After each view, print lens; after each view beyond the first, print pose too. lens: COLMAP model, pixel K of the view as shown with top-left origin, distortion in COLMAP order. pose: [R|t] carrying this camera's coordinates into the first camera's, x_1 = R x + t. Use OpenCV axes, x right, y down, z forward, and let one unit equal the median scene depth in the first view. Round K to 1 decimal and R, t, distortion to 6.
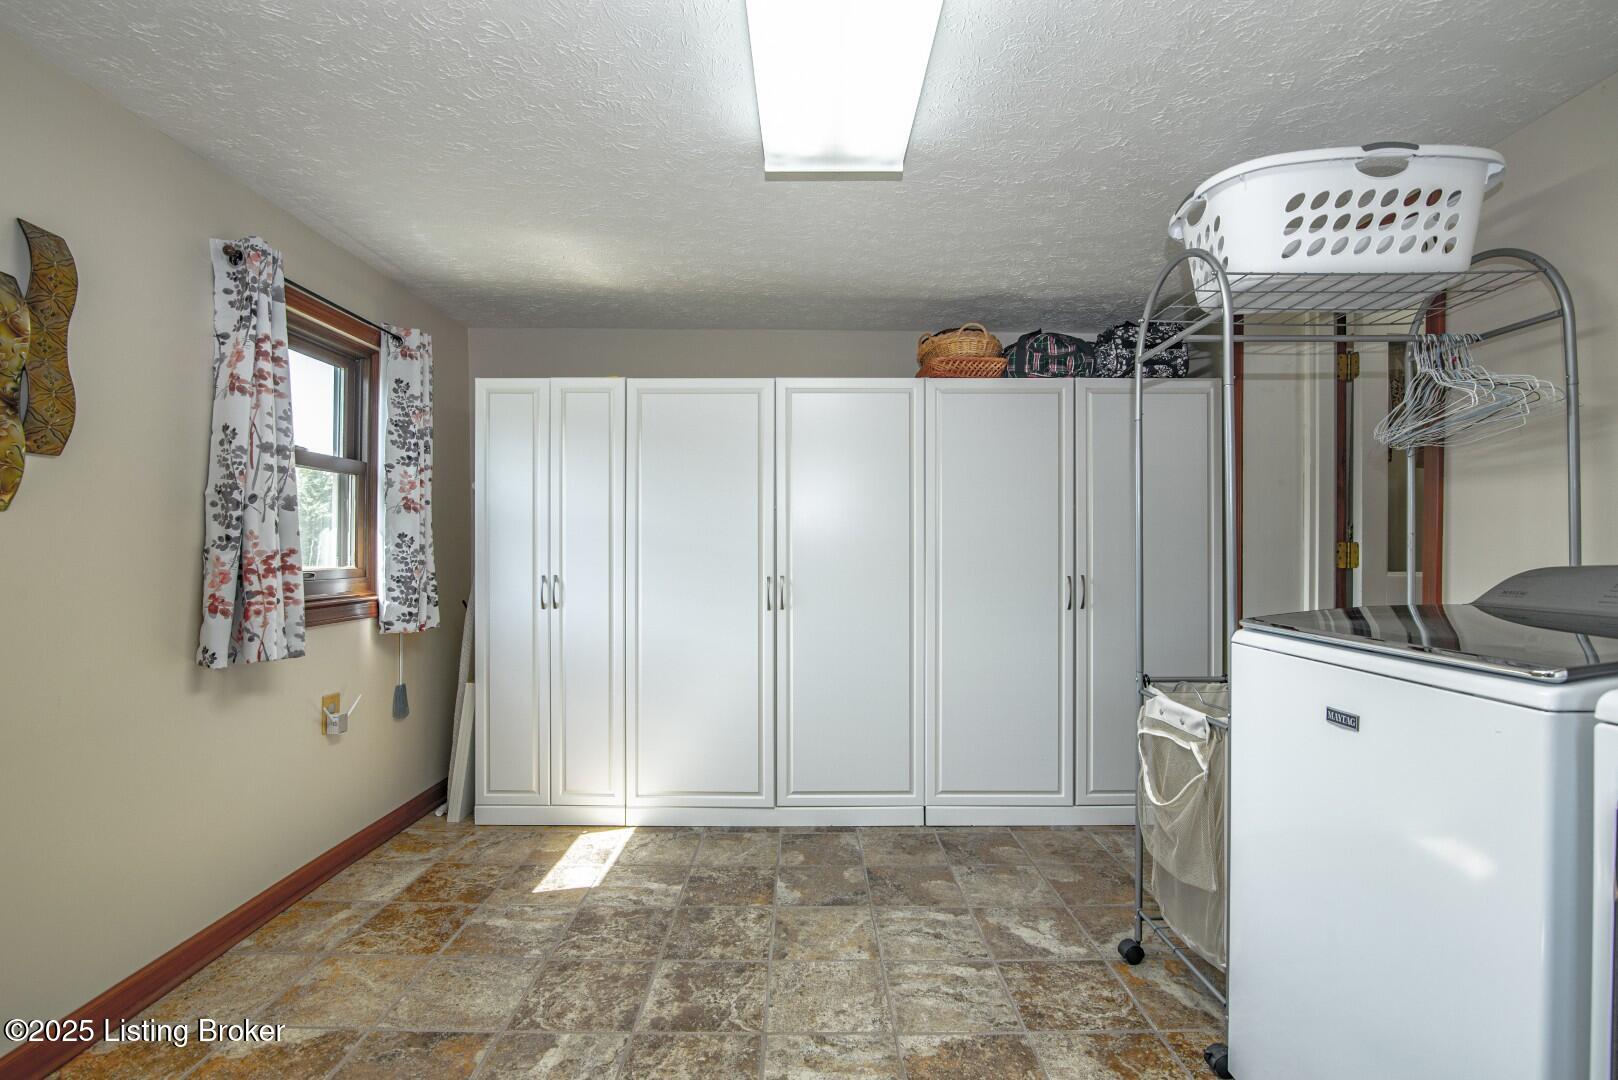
lens RADIAL K [[758.0, 0, 809.5], [0, 758.0, 541.6], [0, 0, 1]] dist [-0.016986, -0.002319]
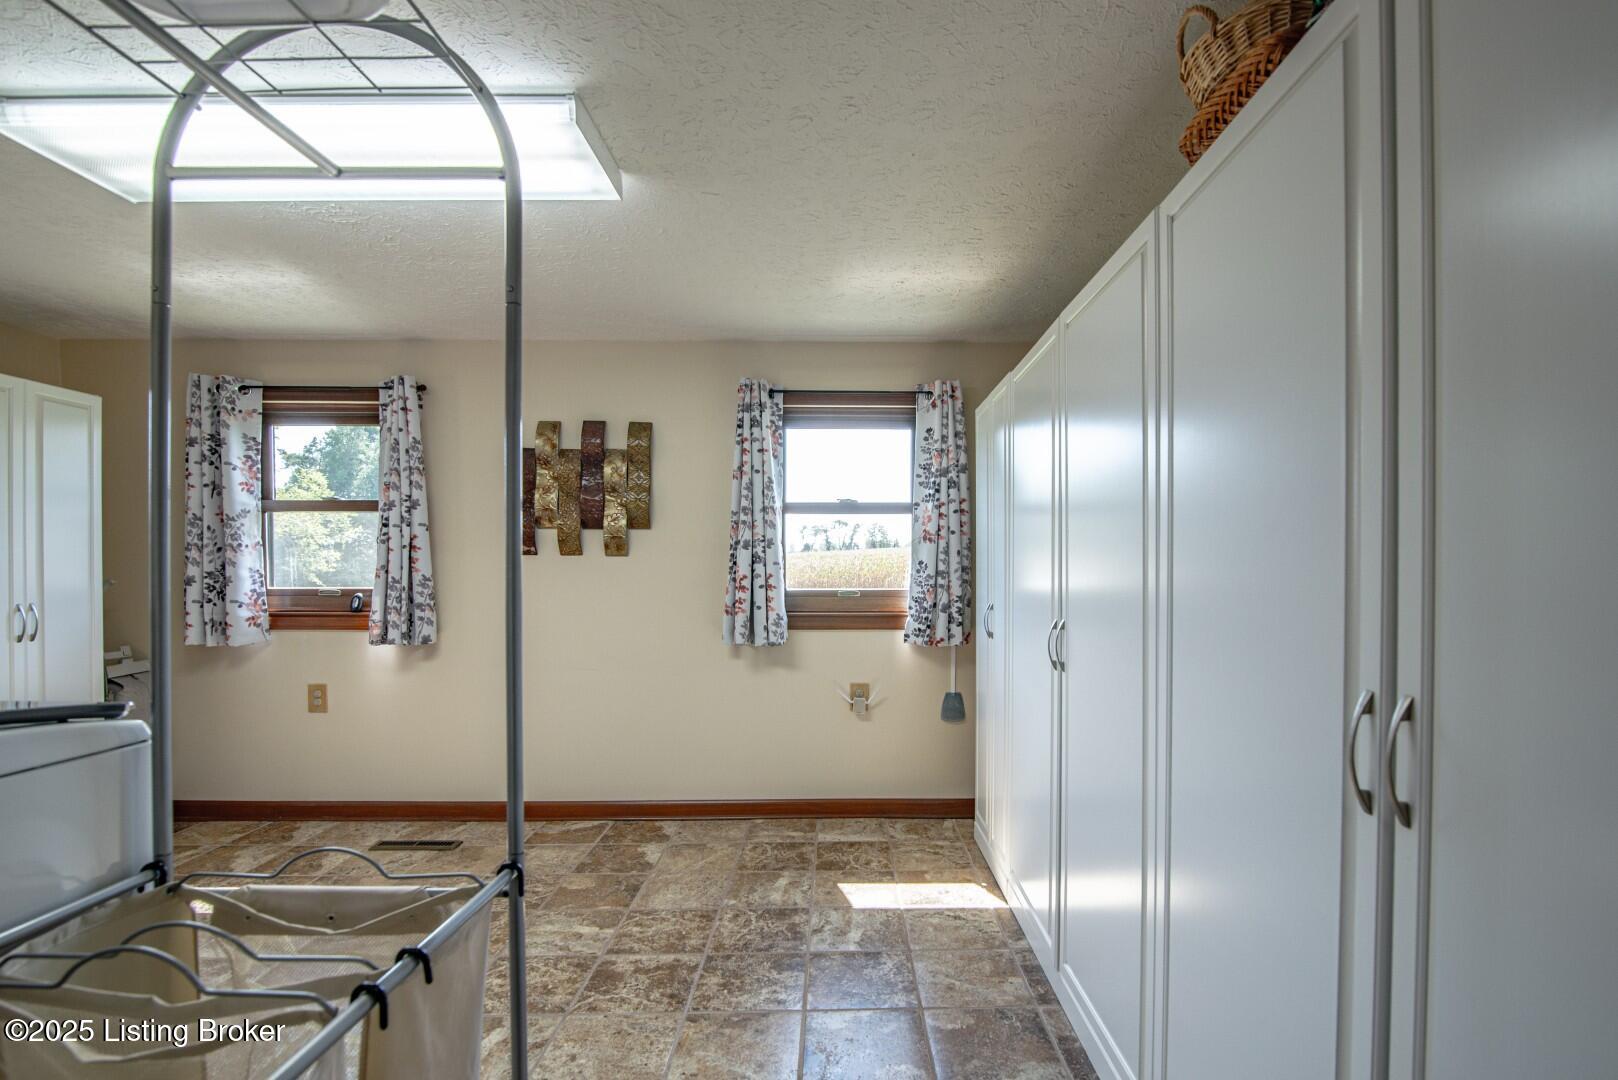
lens RADIAL K [[758.0, 0, 830.3], [0, 758.0, 578.0], [0, 0, 1]] dist [-0.016986, -0.002319]
pose [[0.009594, 0.008613, -0.999917, 0.786550], [0.008536, 0.999926, 0.008695, 0.005346], [0.999918, -0.008619, 0.009519, 1.044662]]
